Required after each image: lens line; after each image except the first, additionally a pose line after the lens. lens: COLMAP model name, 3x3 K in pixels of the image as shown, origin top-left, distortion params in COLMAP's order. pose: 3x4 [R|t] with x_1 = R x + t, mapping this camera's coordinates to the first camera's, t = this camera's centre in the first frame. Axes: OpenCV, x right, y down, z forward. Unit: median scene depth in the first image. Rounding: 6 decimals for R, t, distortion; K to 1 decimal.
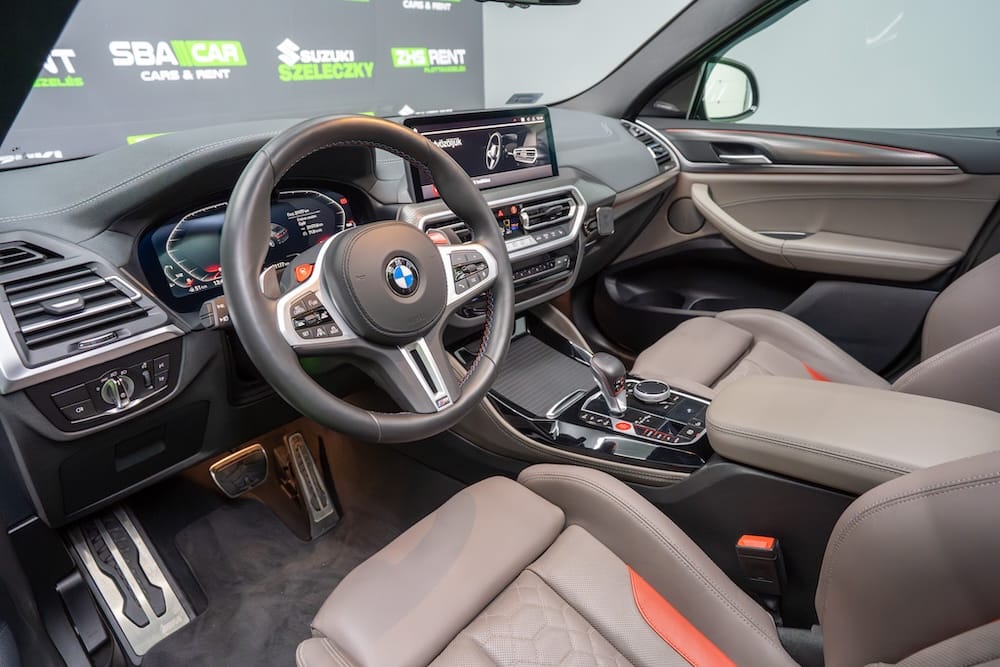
lens RADIAL K [[610.8, 0, 492.1], [0, 610.8, 334.2], [0, 0, 1]] dist [-0.043263, 0.061248]
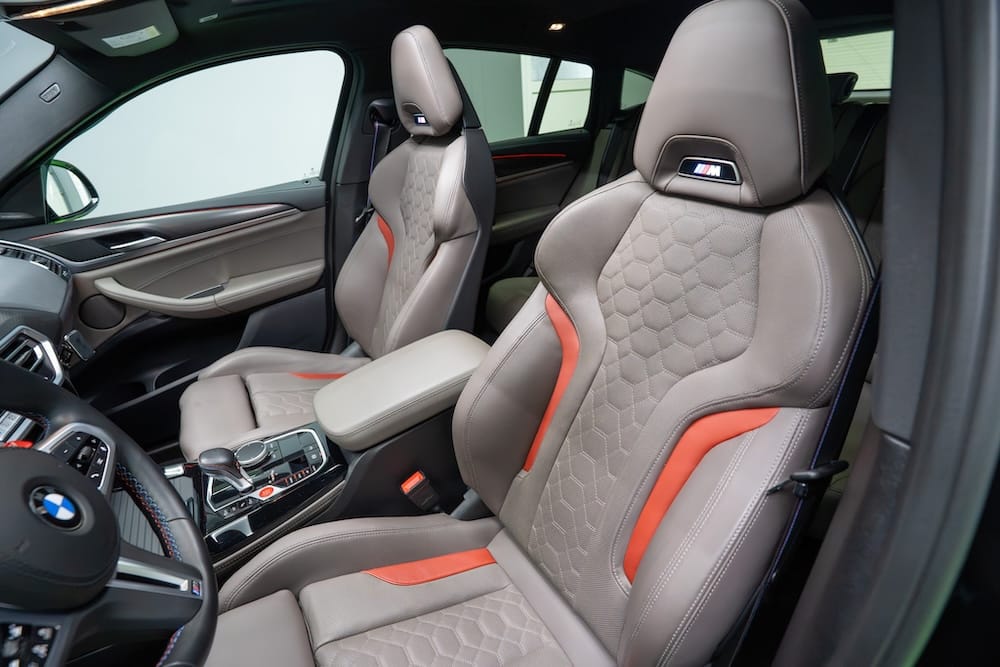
lens RADIAL K [[496.6, 0, 490.8], [0, 496.6, 338.2], [0, 0, 1]] dist [-0.079557, 0.035030]
pose [[0.328788, -0.430689, 0.840479, -0.216139], [0.447921, 0.854607, 0.262706, -0.108657], [-0.831424, 0.290094, 0.473899, 0.141054]]
